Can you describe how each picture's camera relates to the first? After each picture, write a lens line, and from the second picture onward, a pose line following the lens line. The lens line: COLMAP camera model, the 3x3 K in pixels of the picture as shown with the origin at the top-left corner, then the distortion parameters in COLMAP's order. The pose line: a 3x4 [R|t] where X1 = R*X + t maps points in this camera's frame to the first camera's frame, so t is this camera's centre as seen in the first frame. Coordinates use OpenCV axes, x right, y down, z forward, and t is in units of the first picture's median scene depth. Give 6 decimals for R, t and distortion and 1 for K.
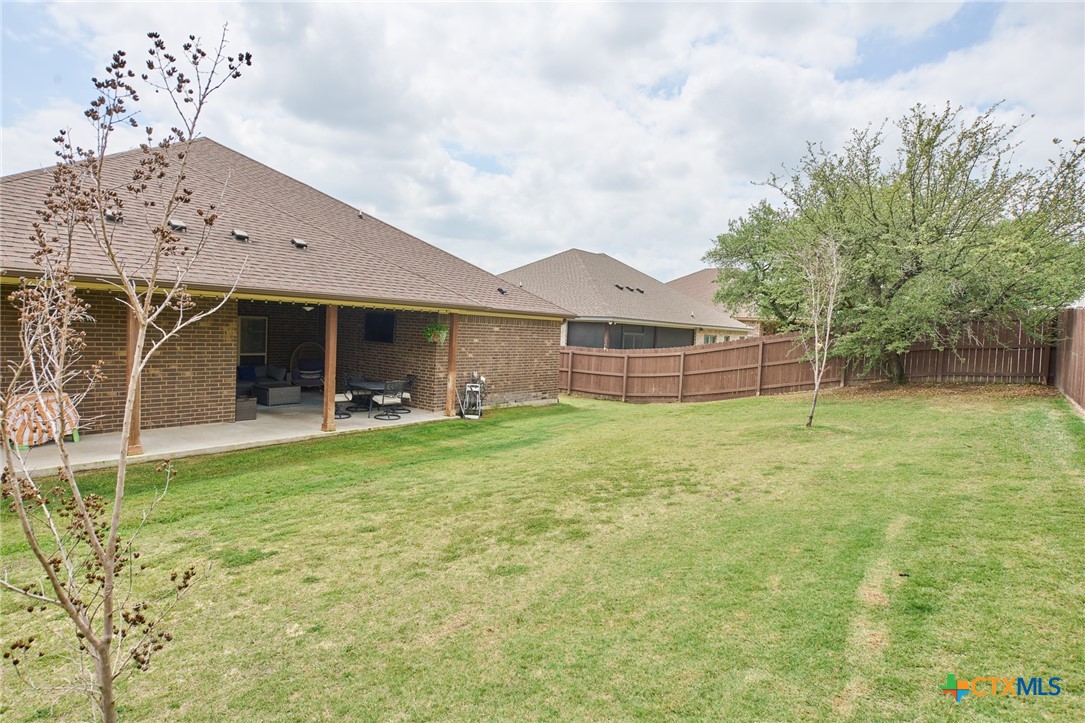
lens RADIAL K [[564.8, 0, 542.5], [0, 564.8, 361.5], [0, 0, 1]] dist [0.004156, 0.001831]
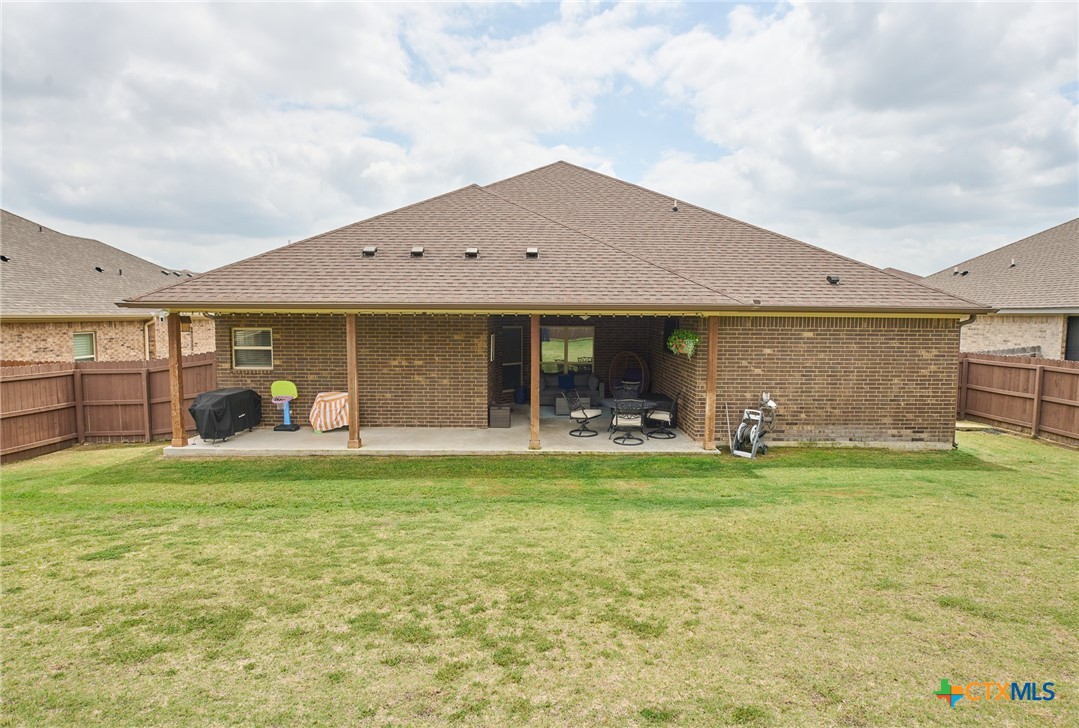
lens RADIAL K [[579.8, 0, 539.9], [0, 579.8, 359.3], [0, 0, 1]] dist [-0.012262, -0.001672]
pose [[0.648458, 0.010192, -0.761182, 0.274145], [-0.025080, 0.999654, -0.007980, -0.013320], [0.760837, 0.024265, 0.648489, 0.294929]]
